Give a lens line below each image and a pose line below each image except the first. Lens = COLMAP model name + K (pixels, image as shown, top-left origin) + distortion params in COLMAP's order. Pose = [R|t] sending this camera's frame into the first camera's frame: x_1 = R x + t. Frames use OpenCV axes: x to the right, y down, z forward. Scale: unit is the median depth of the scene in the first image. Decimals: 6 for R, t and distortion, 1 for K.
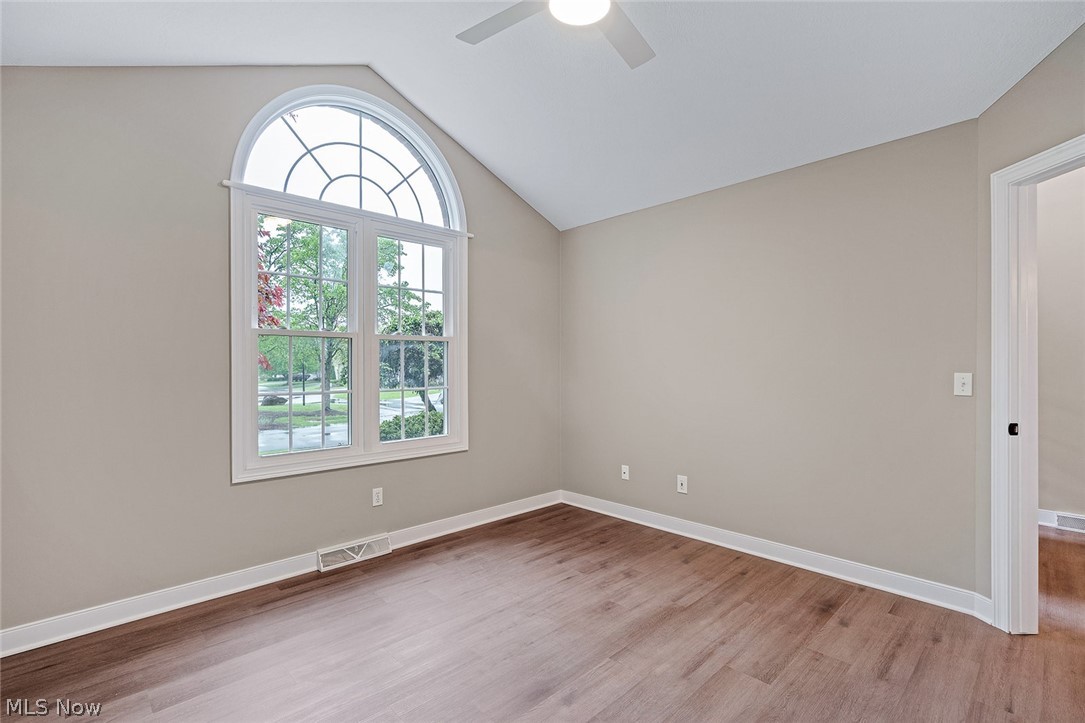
lens RADIAL K [[492.7, 0, 540.9], [0, 492.7, 360.3], [0, 0, 1]] dist [-0.002876, 0.000766]
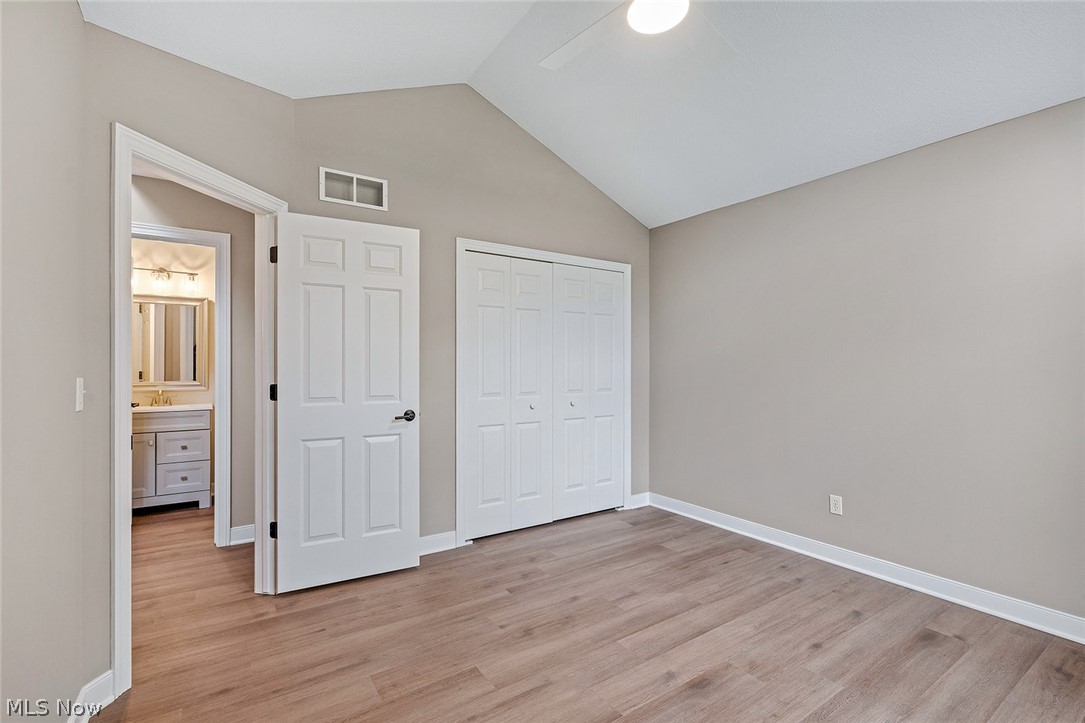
lens RADIAL K [[495.3, 0, 540.4], [0, 495.3, 368.1], [0, 0, 1]] dist [-0.012957, 0.000129]
pose [[-0.986470, 0.002343, 0.163923, 0.145484], [0.001653, 0.999989, -0.004344, 0.020924], [-0.163932, -0.004014, -0.986463, 1.949154]]
